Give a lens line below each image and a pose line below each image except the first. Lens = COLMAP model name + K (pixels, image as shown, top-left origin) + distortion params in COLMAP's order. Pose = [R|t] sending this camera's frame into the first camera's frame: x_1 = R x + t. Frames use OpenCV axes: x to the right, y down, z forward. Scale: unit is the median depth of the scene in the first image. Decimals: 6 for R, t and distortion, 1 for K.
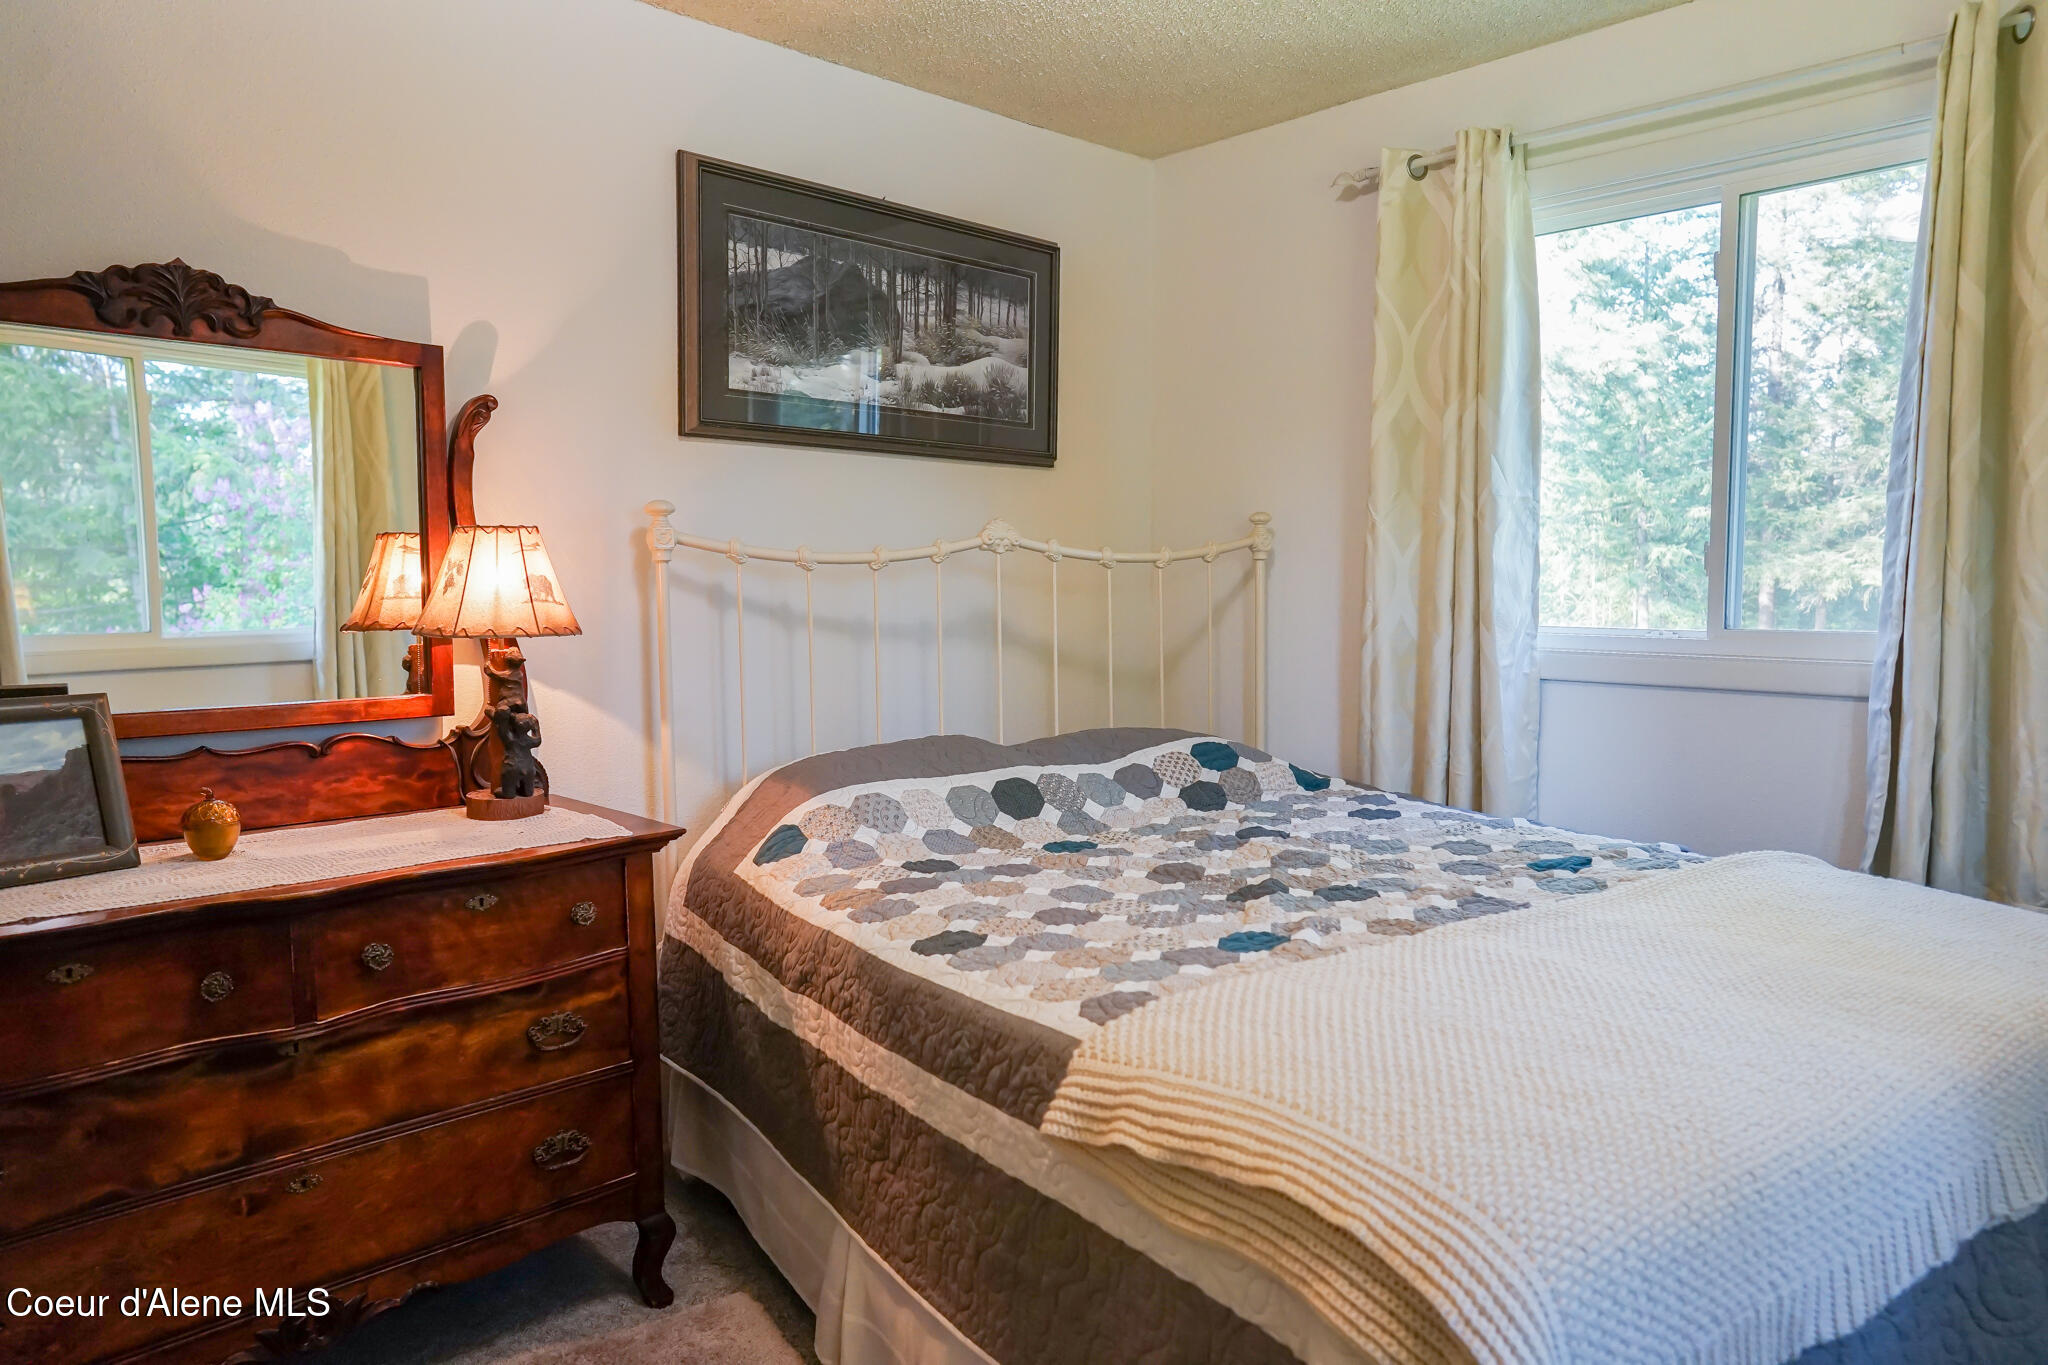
lens RADIAL K [[1327.0, 0, 1024.0], [0, 1327.0, 682.5], [0, 0, 1]] dist [0.002507, 0.000601]
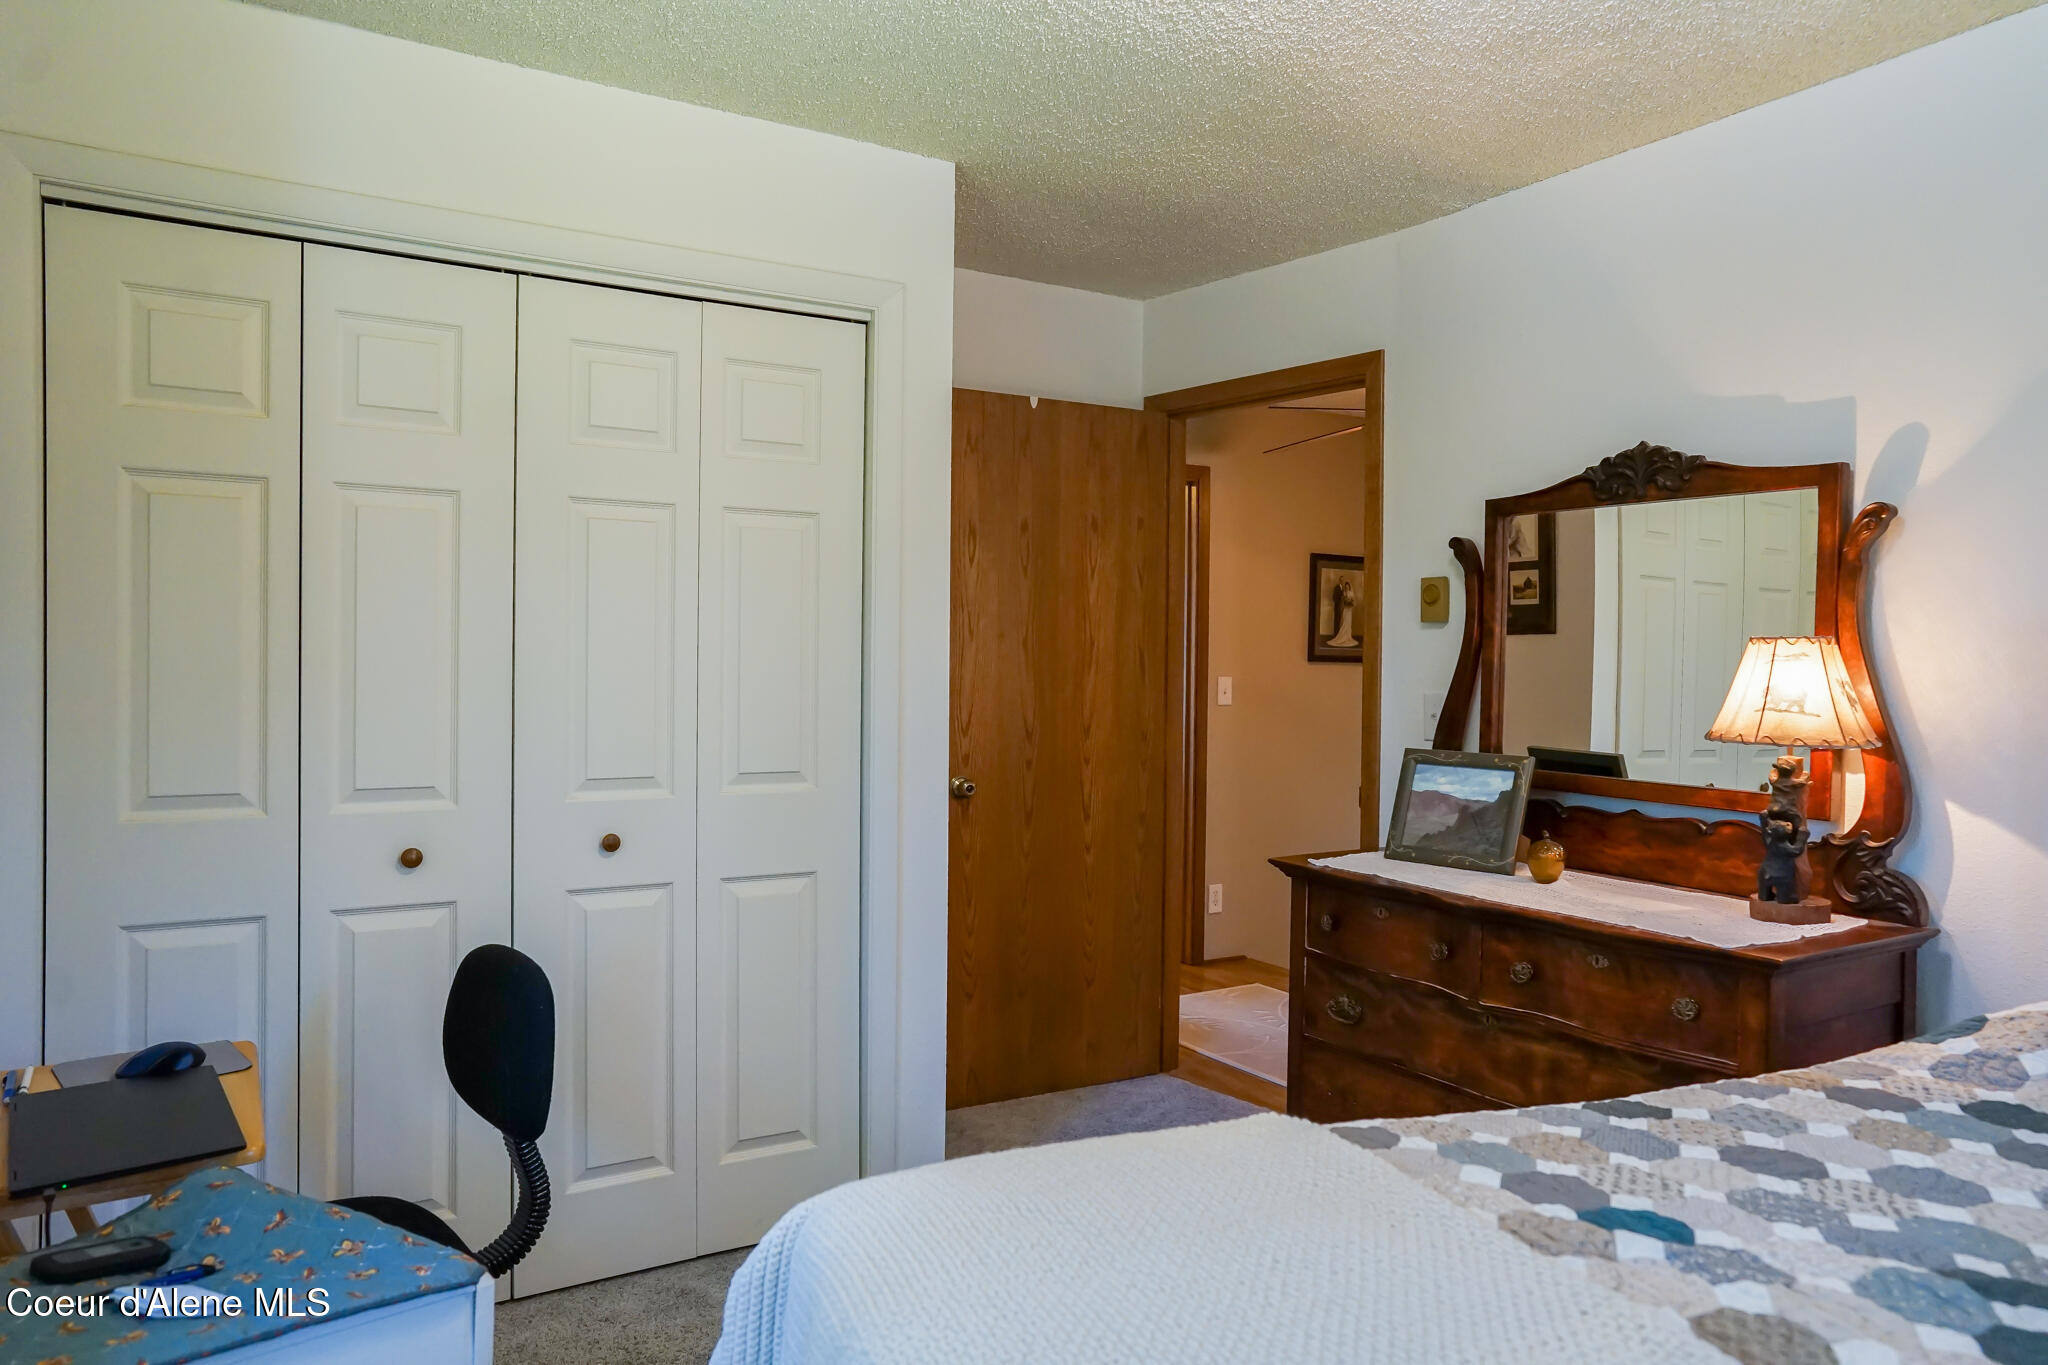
lens RADIAL K [[1330.9, 0, 1024.0], [0, 1330.9, 682.5], [0, 0, 1]] dist [-0.002799, -0.000609]
pose [[-0.208060, 0.021791, -0.977873, 0.862026], [-0.089353, 0.995148, 0.041187, -0.084690], [0.974026, 0.095946, -0.205103, 0.747089]]
